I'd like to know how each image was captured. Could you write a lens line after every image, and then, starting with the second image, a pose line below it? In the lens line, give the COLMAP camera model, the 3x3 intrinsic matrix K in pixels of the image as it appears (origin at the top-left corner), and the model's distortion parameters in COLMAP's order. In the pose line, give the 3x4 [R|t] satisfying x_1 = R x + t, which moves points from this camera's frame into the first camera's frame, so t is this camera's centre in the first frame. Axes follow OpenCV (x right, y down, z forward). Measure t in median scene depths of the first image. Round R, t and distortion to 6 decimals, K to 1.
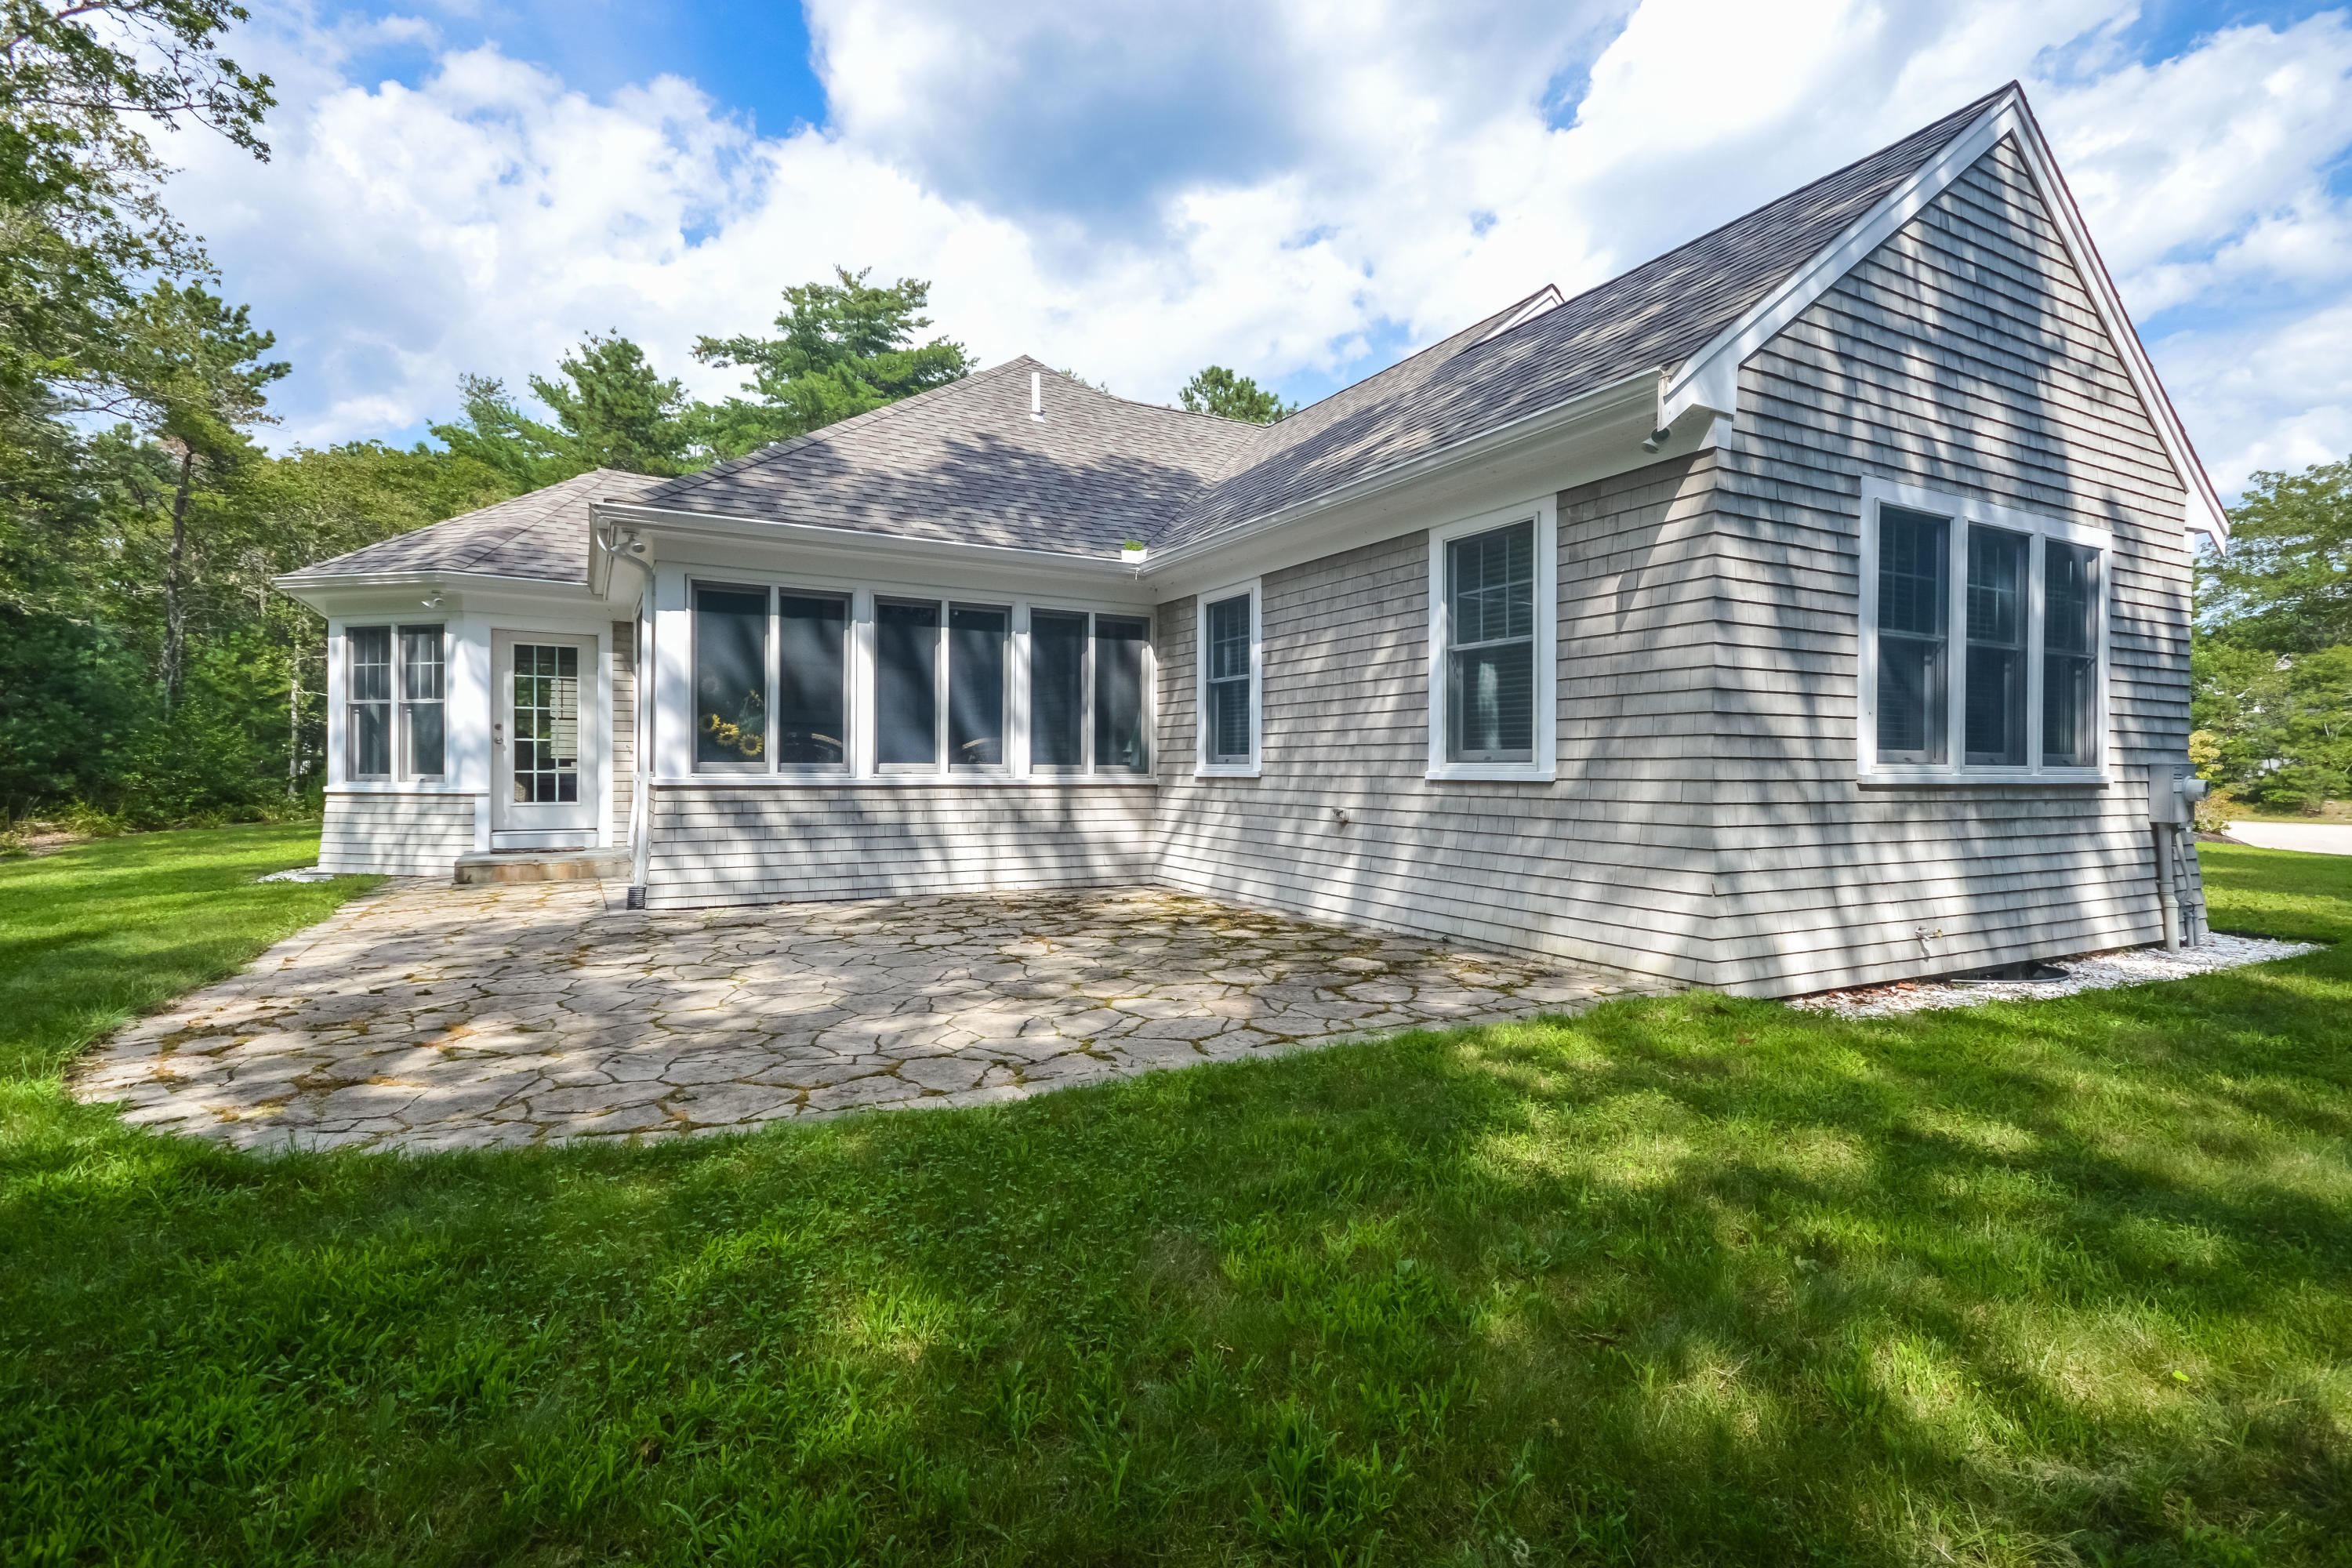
lens RADIAL K [[1081.9, 0, 1163.5], [0, 1081.9, 775.1], [0, 0, 1]] dist [0.015686, -0.002801]
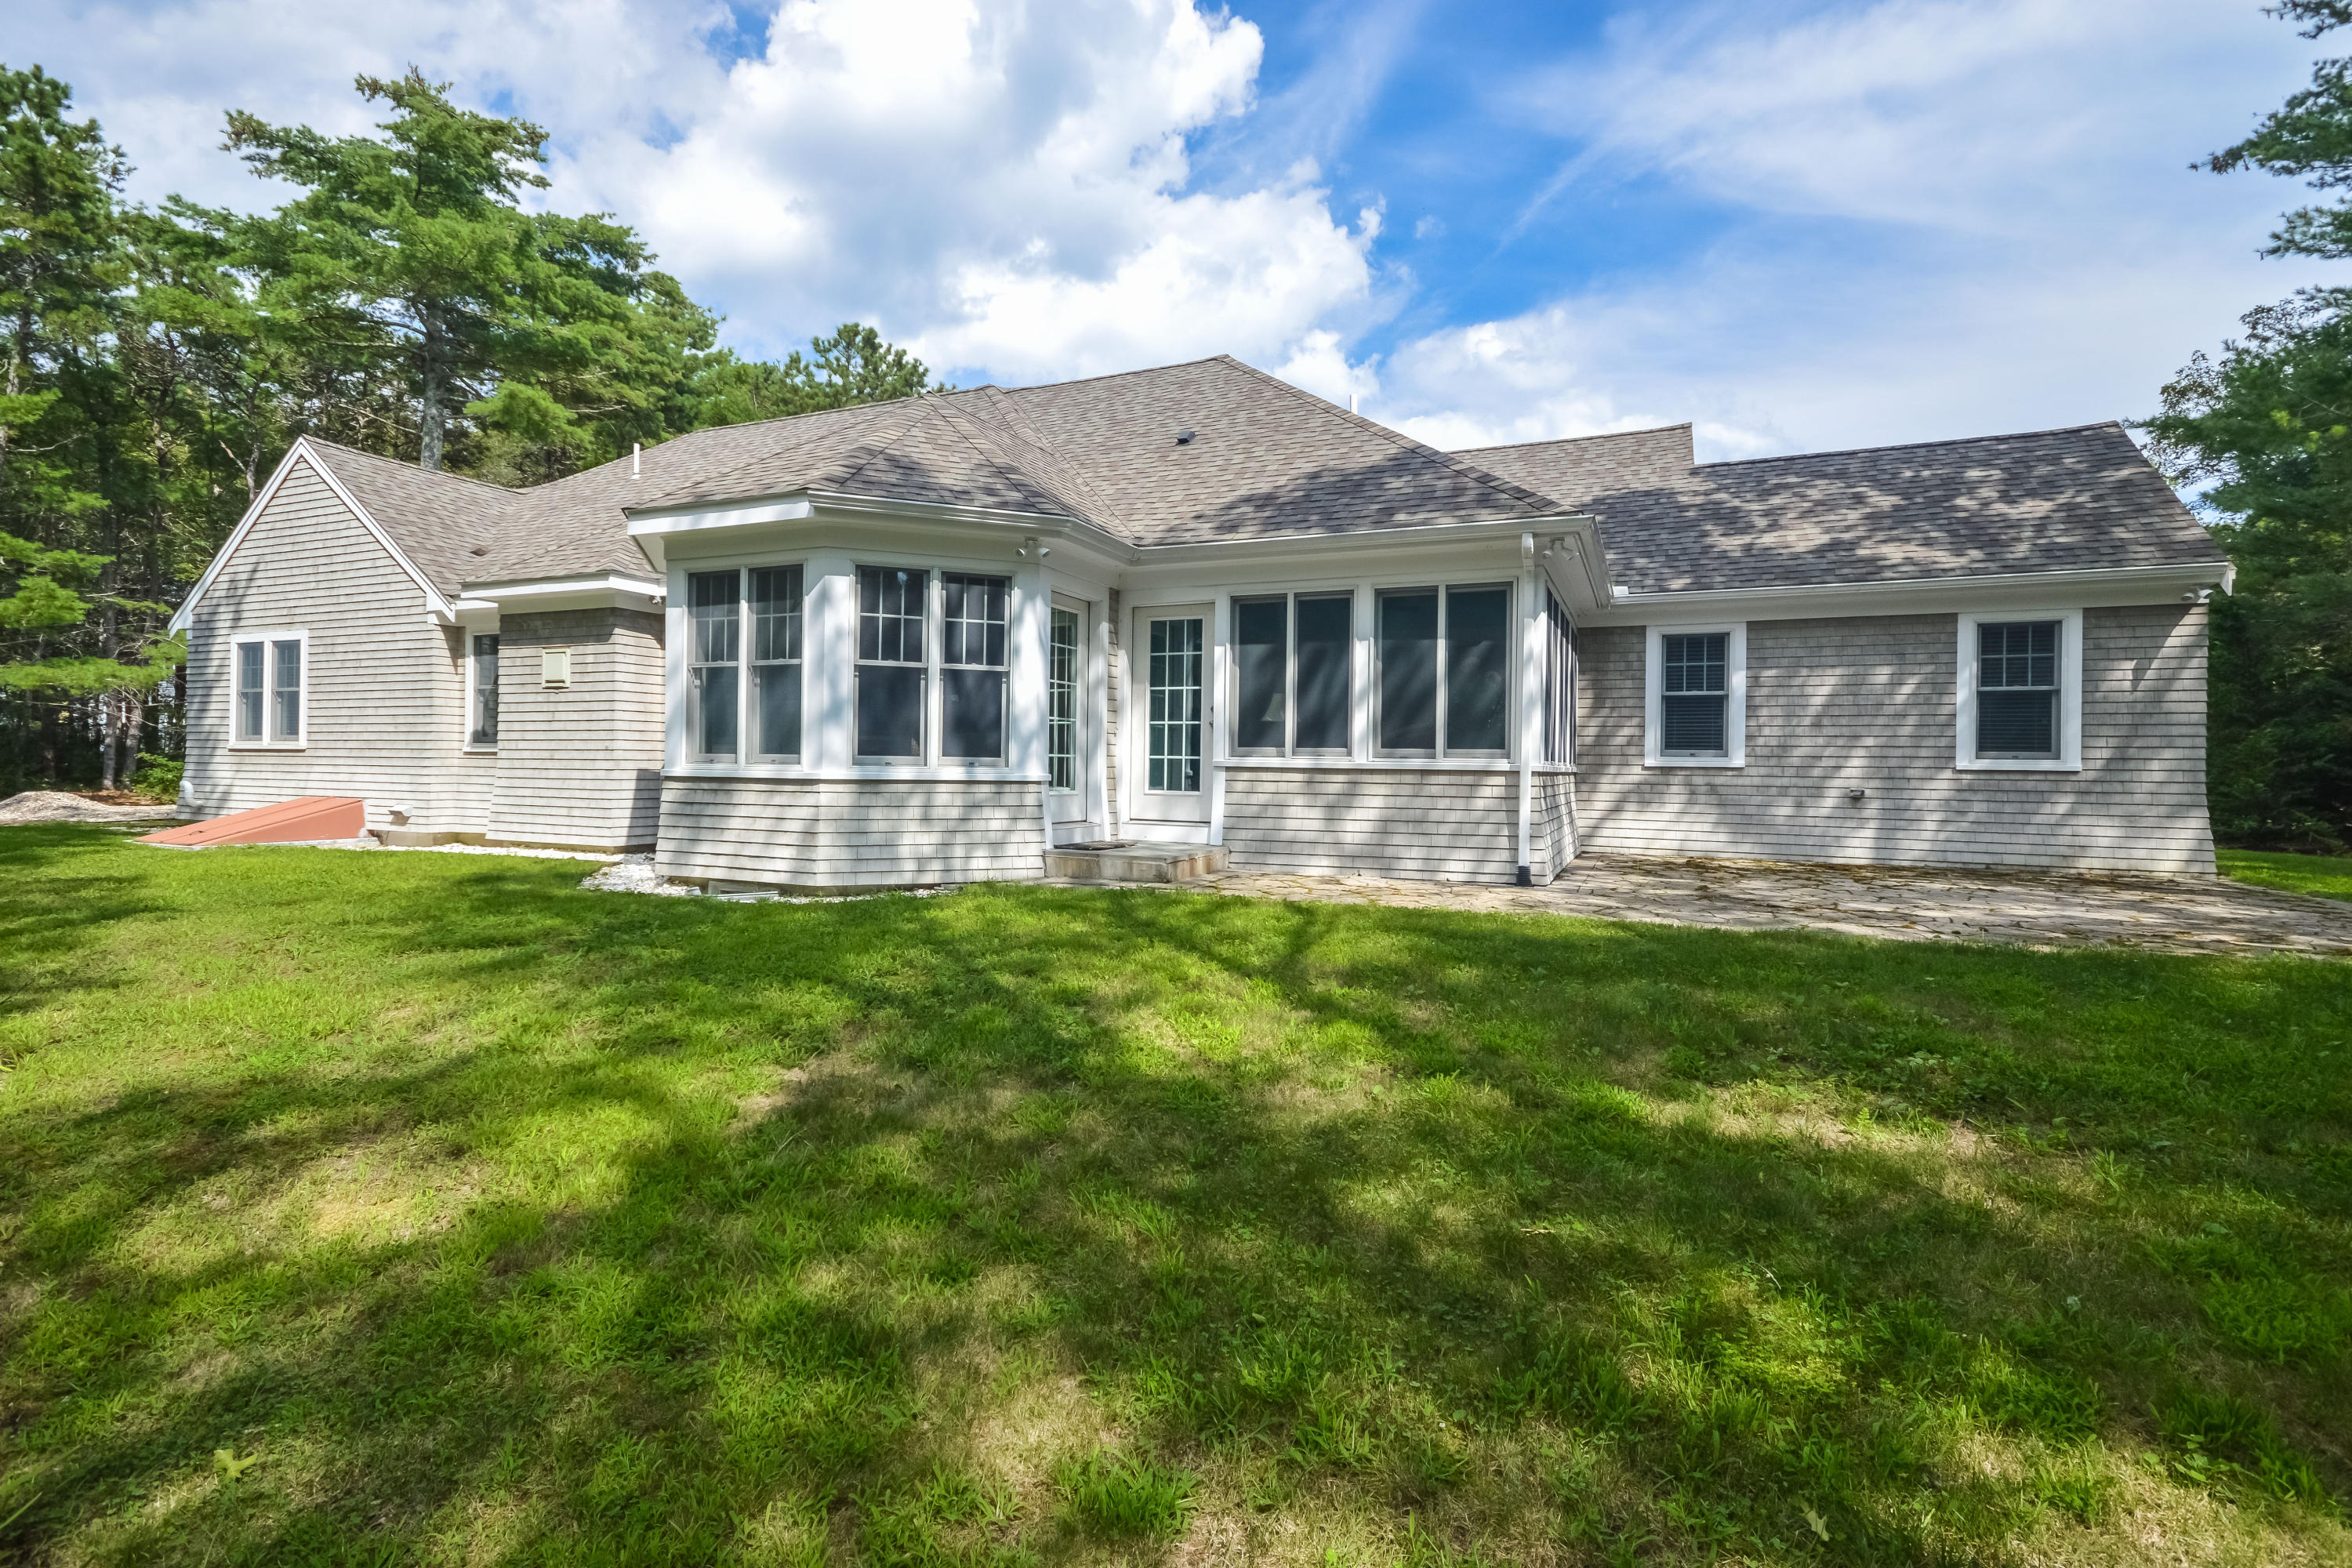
lens RADIAL K [[1081.9, 0, 1174.6], [0, 1081.9, 780.7], [0, 0, 1]] dist [0.015686, -0.002801]
pose [[0.795002, -0.003115, 0.606599, -1.415268], [-0.007492, 0.999860, 0.014954, 0.004440], [-0.606561, -0.016433, 0.794867, 0.355253]]
